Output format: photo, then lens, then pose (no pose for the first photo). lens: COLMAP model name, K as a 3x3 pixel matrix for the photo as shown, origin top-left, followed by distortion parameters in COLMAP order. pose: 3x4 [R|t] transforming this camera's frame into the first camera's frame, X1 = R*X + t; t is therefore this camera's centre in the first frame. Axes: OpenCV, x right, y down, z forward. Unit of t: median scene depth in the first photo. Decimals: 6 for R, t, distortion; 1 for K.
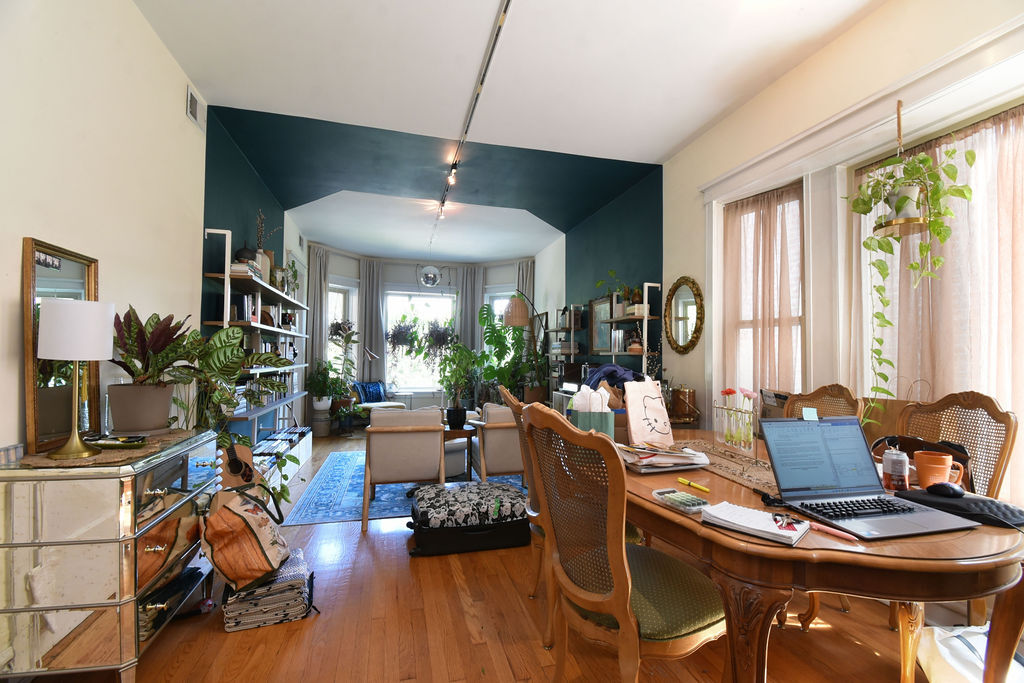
lens RADIAL K [[448.4, 0, 514.6], [0, 448.4, 344.0], [0, 0, 1]] dist [0.012828, -0.022861]
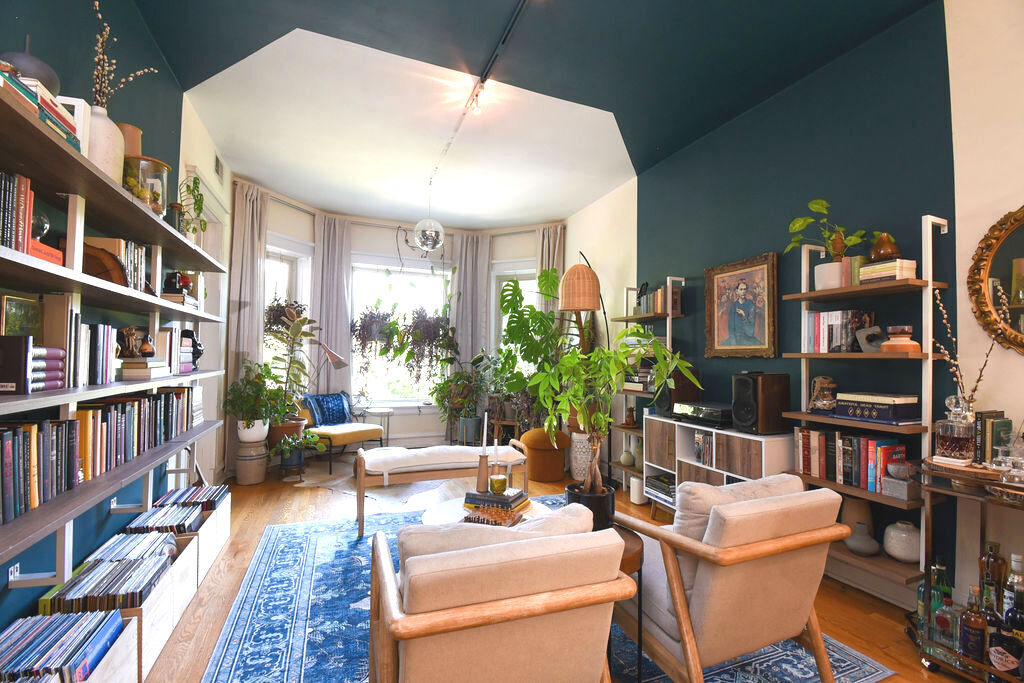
lens RADIAL K [[448.4, 0, 514.6], [0, 448.4, 344.0], [0, 0, 1]] dist [0.012828, -0.022861]
pose [[0.993901, 0.009255, 0.109886, -0.125702], [-0.009253, 0.999957, -0.000529, 0.006897], [-0.109886, -0.000491, 0.993944, 0.312168]]
